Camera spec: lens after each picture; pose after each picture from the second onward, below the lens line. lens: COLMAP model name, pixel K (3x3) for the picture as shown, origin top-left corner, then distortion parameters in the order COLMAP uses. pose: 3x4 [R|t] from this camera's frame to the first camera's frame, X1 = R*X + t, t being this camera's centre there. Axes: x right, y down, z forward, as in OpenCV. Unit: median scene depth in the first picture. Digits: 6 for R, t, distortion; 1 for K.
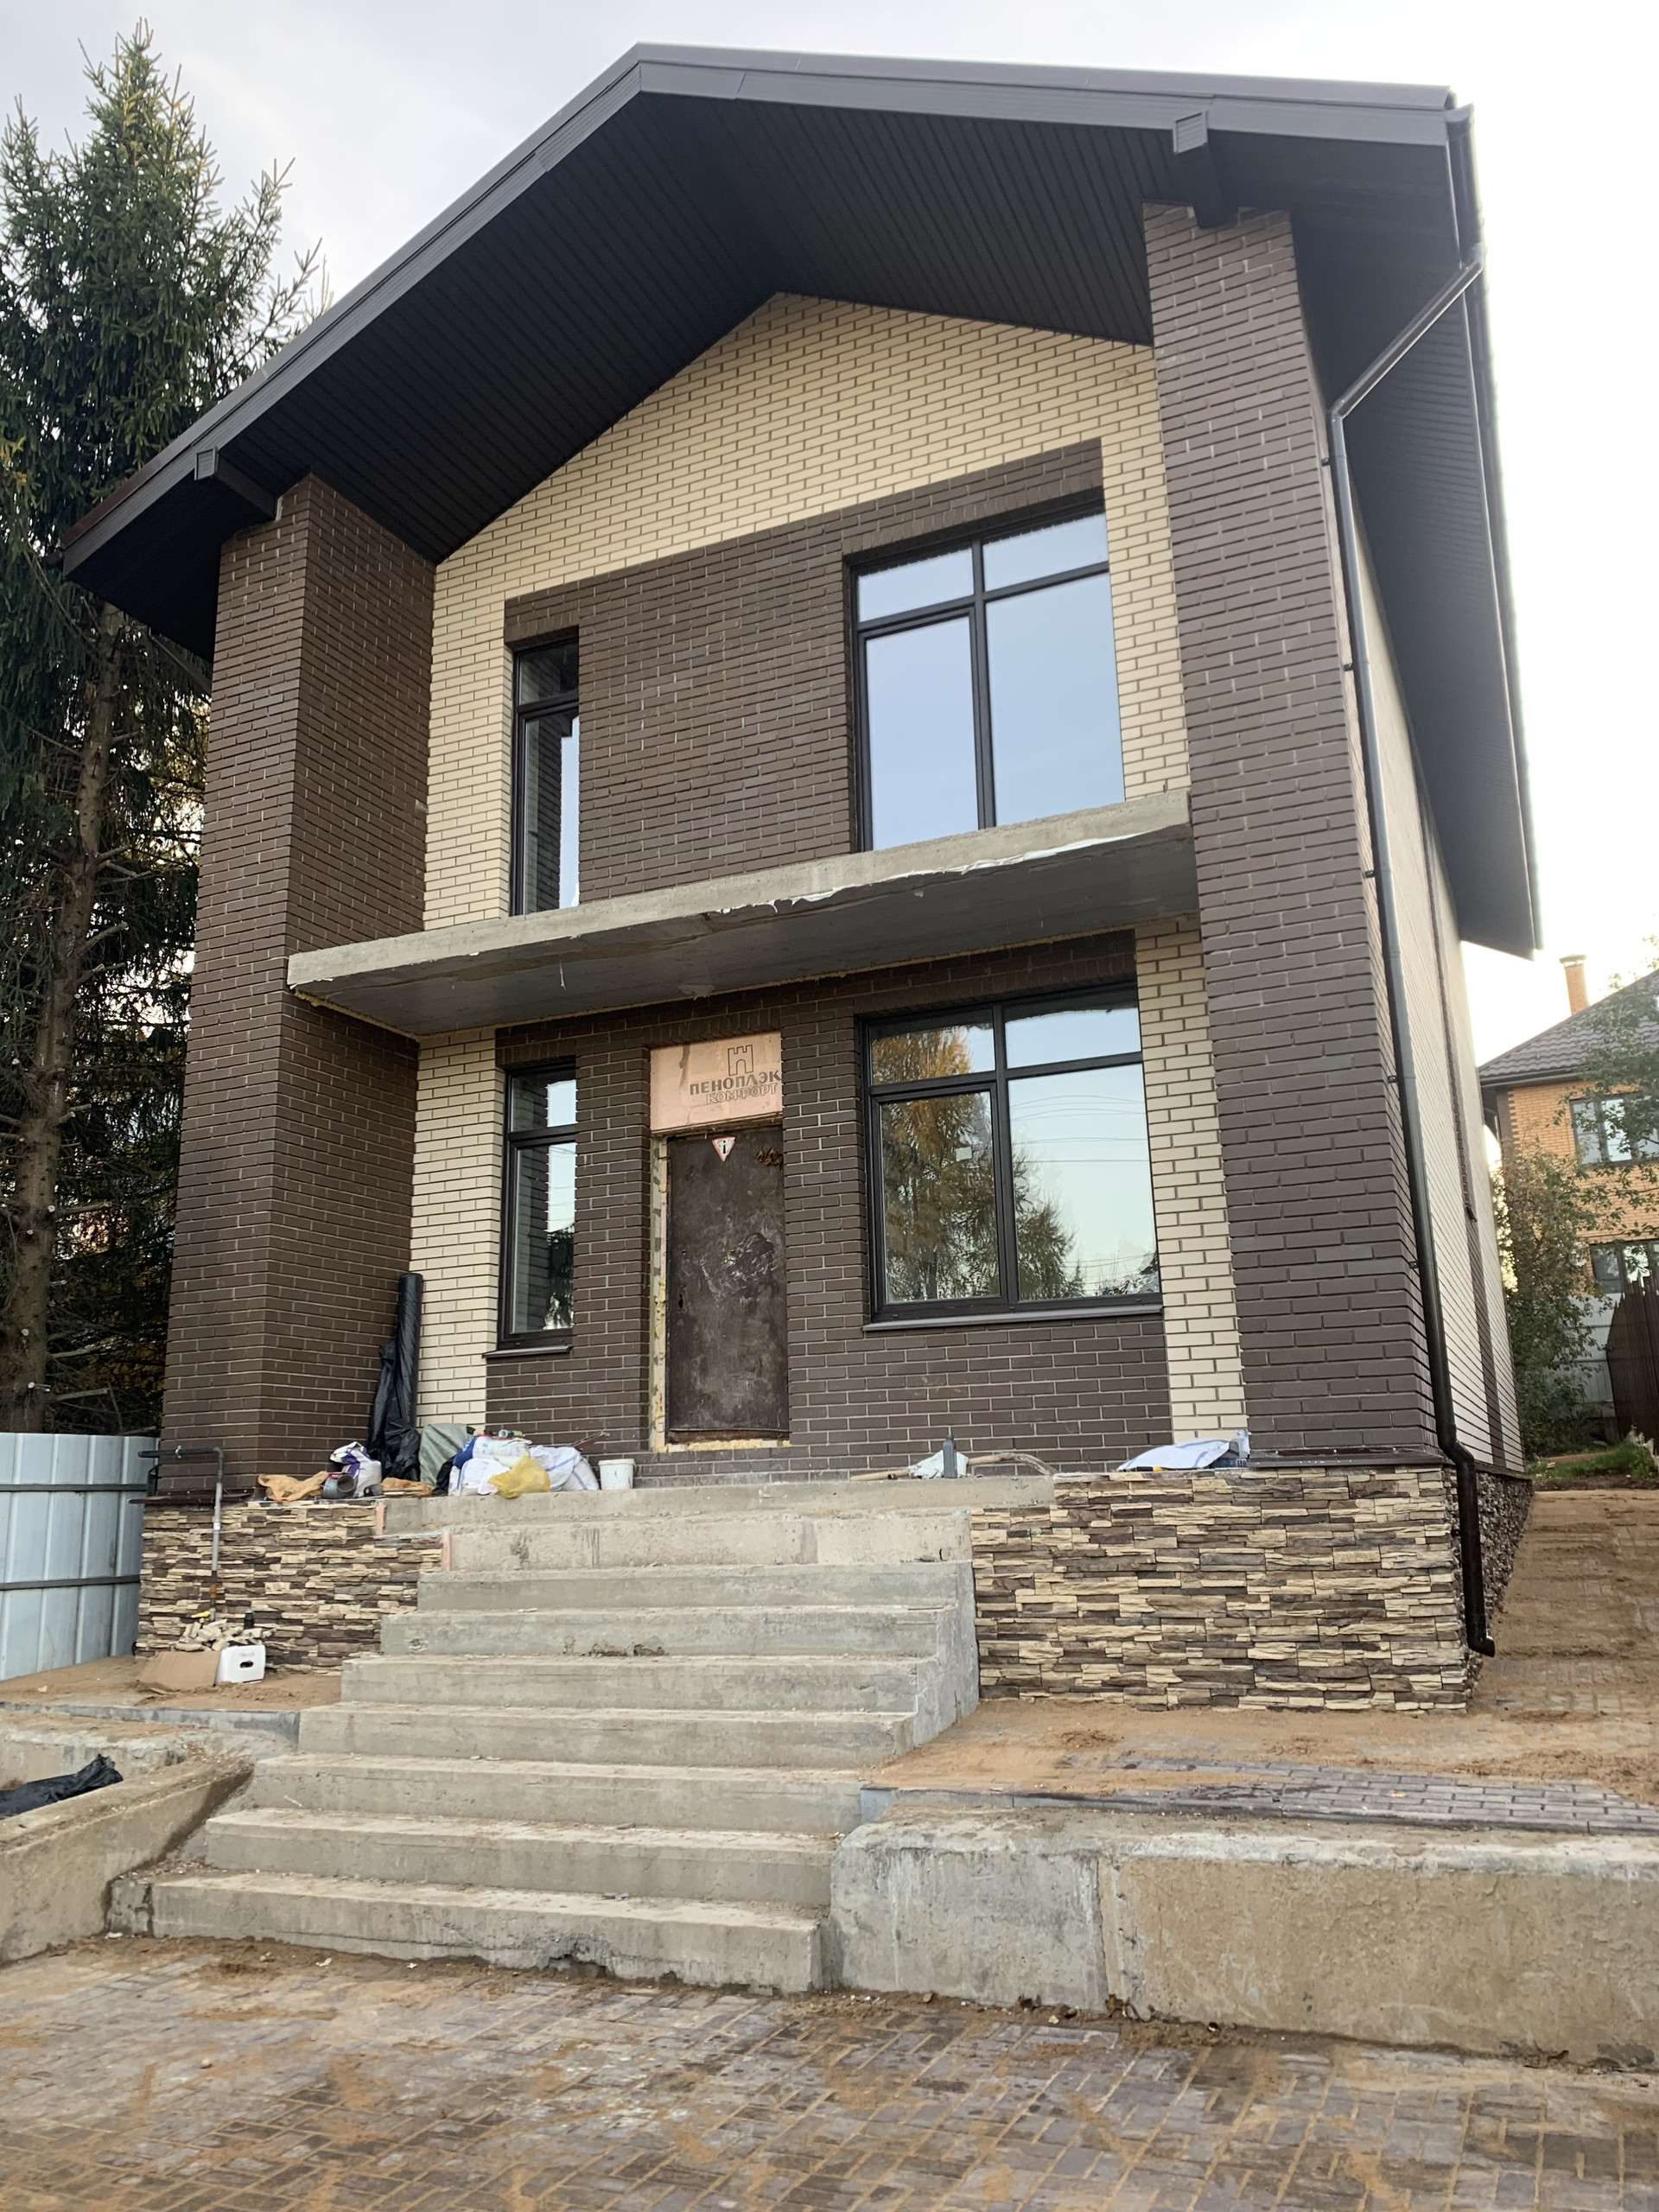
lens RADIAL K [[1689.6, 0, 824.4], [0, 1689.6, 1063.3], [0, 0, 1]] dist [0.044395, -0.052245]
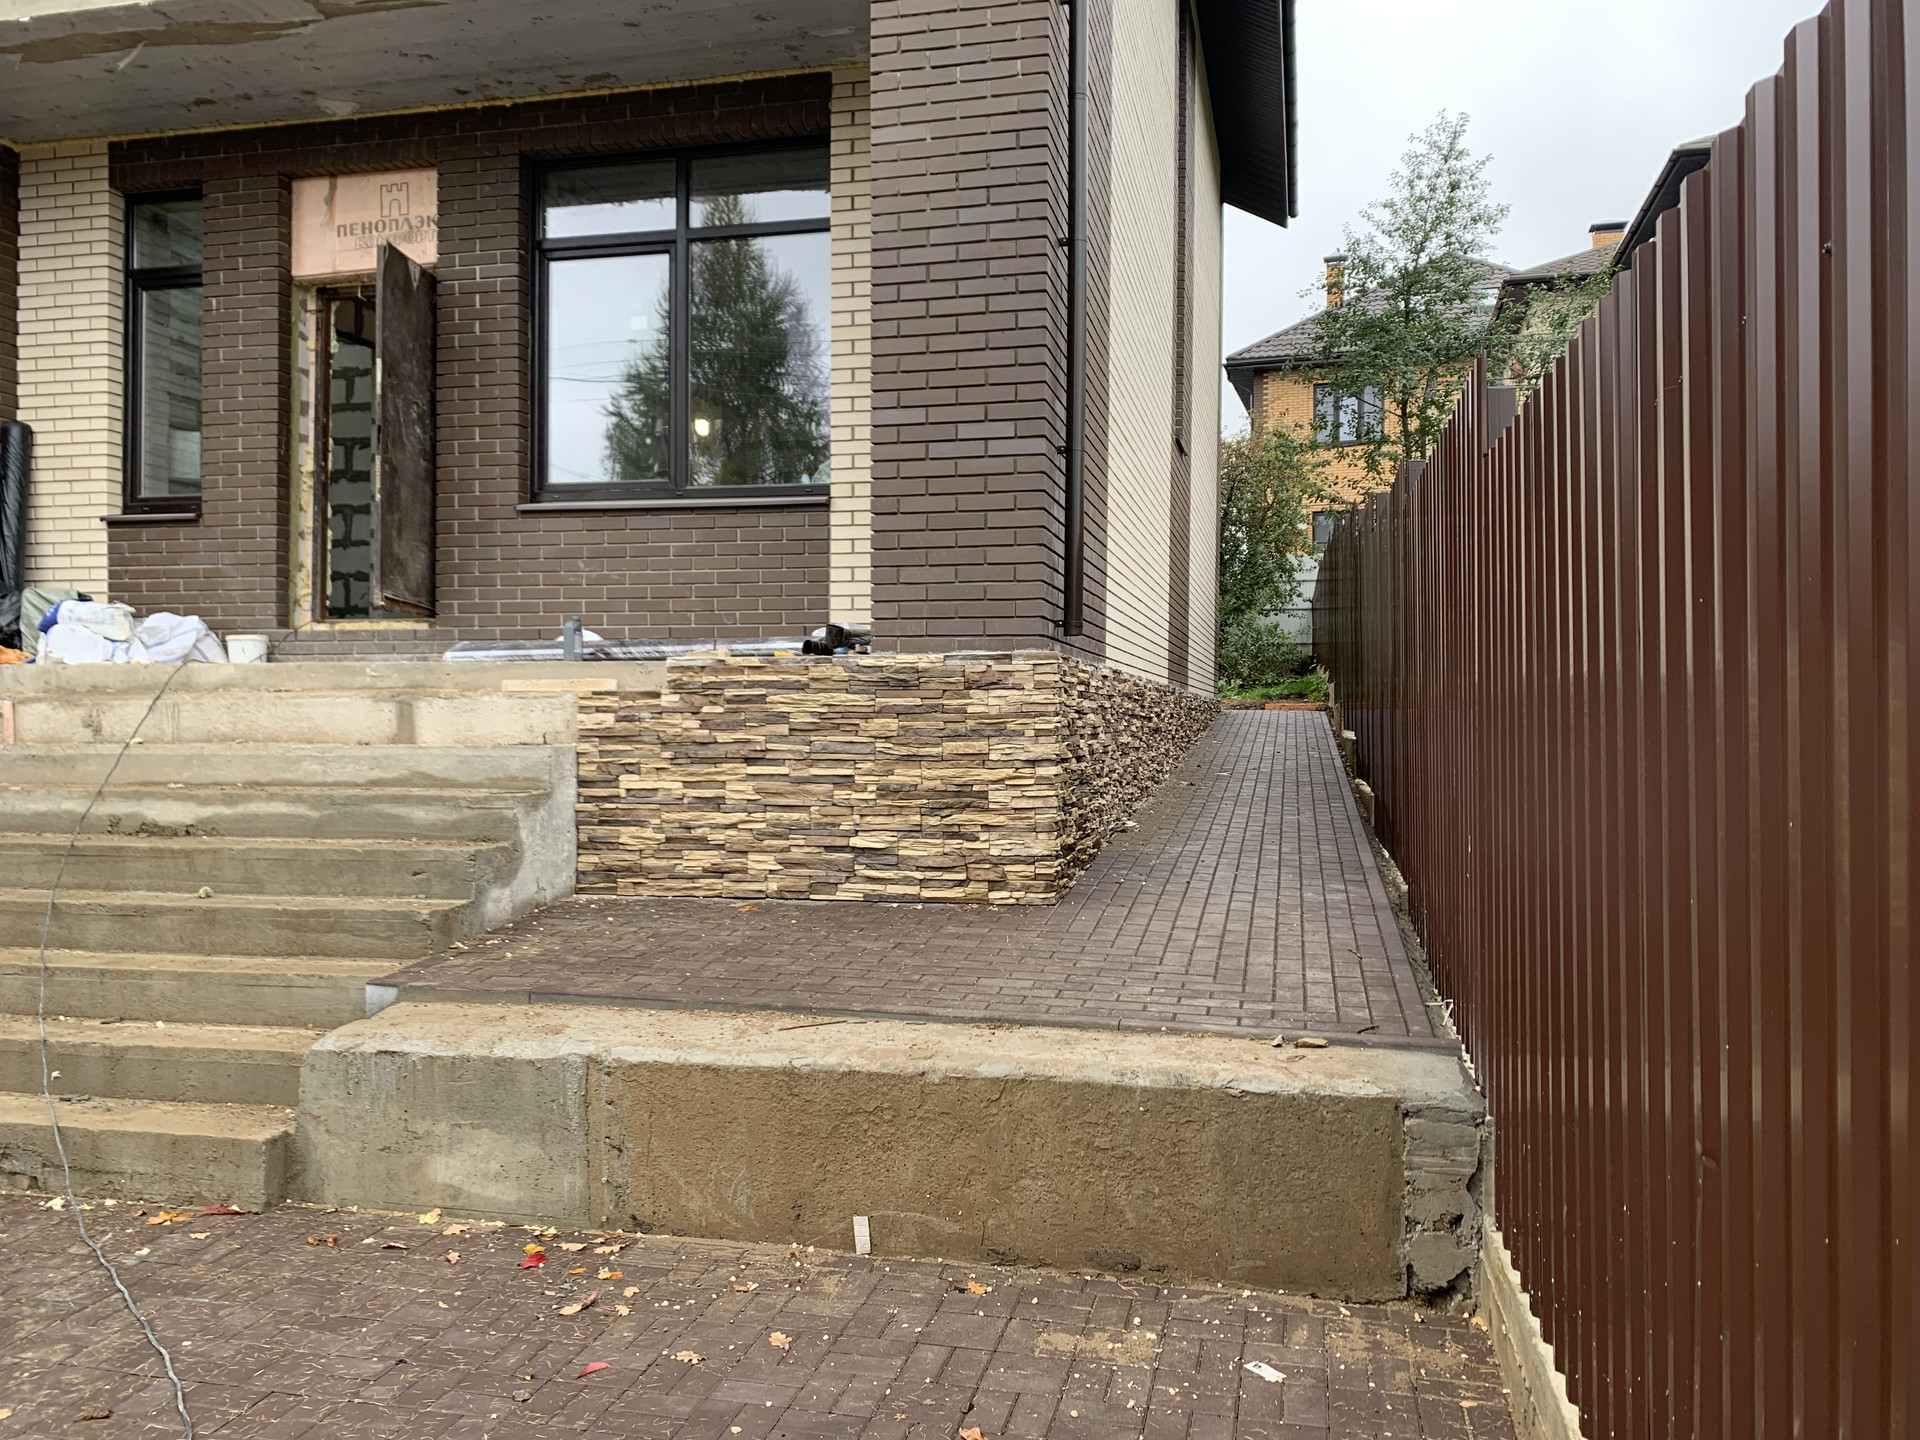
lens RADIAL K [[1466.6, 0, 961.5], [0, 1466.6, 715.7], [0, 0, 1]] dist [0.044395, -0.052245]
pose [[0.982529, 0.030209, 0.183644, 0.124711], [-0.075035, 0.967288, 0.242332, 0.057441], [-0.170316, -0.251877, 0.952654, 0.172908]]
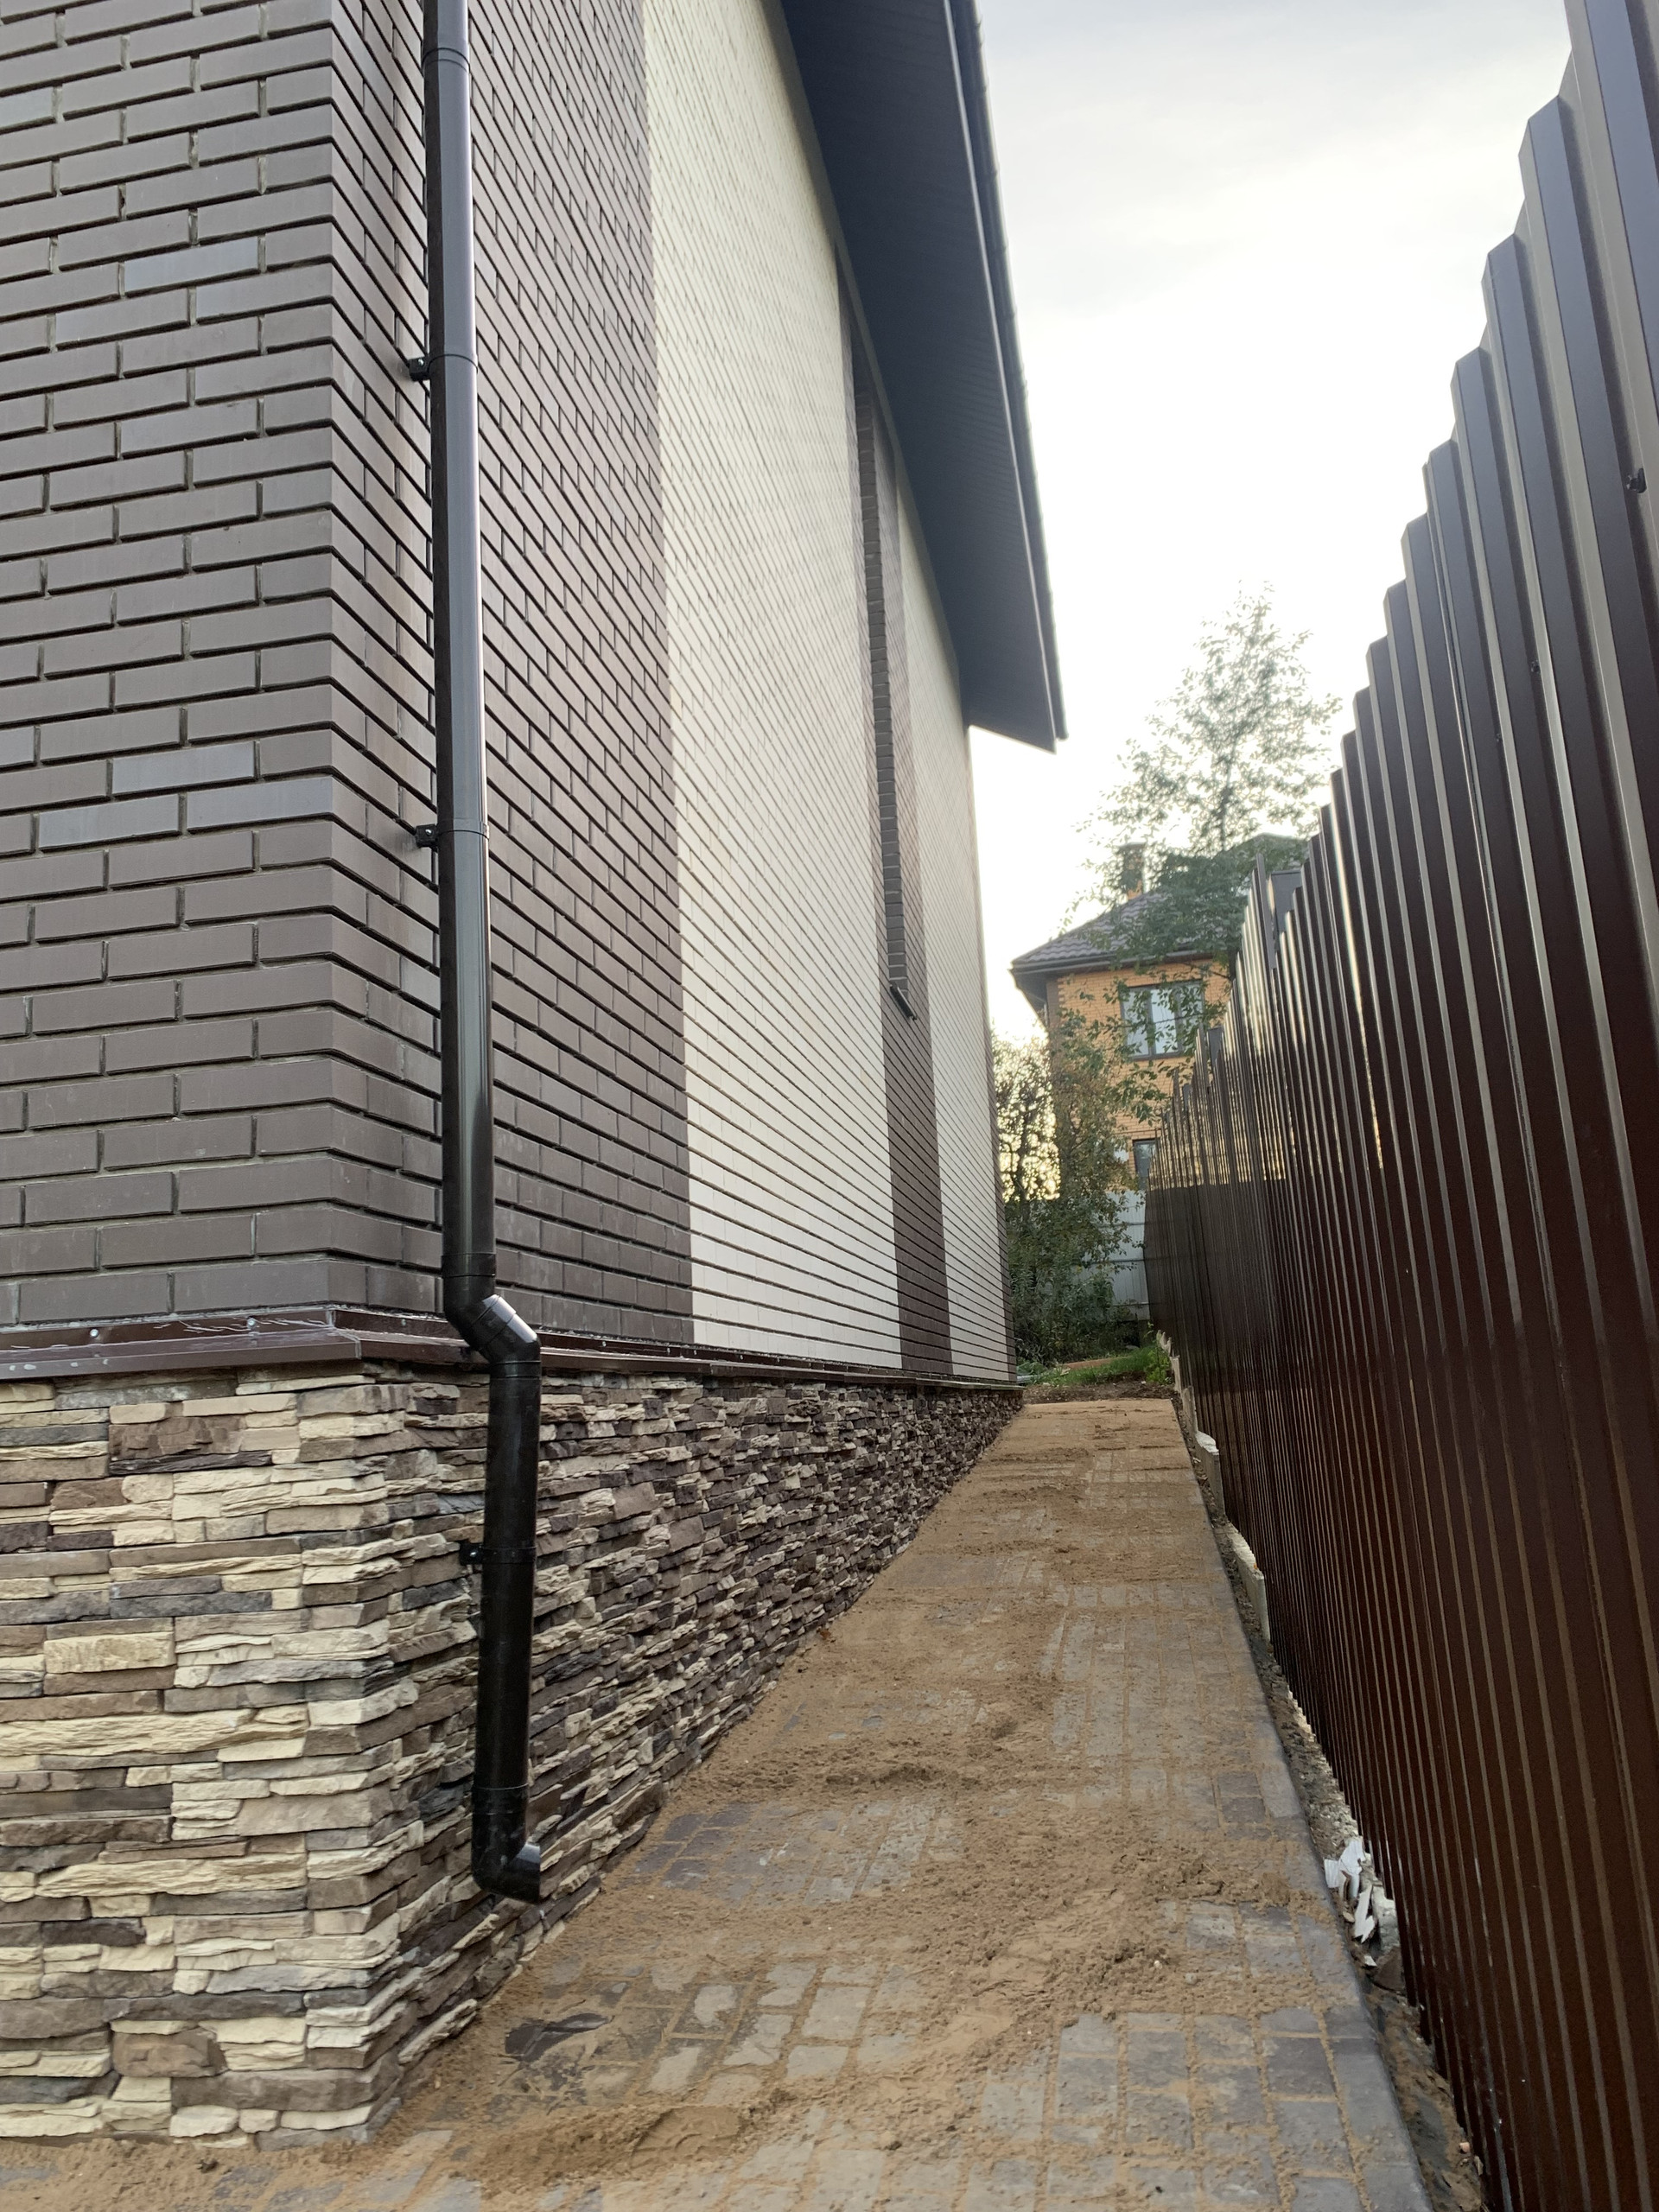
lens RADIAL K [[1689.6, 0, 828.7], [0, 1689.6, 1045.2], [0, 0, 1]] dist [0.044395, -0.052245]
pose [[0.973798, 0.020457, 0.226492, 0.291225], [-0.027842, 0.999178, 0.029458, 0.126202], [-0.225704, -0.034992, 0.973567, 0.515268]]
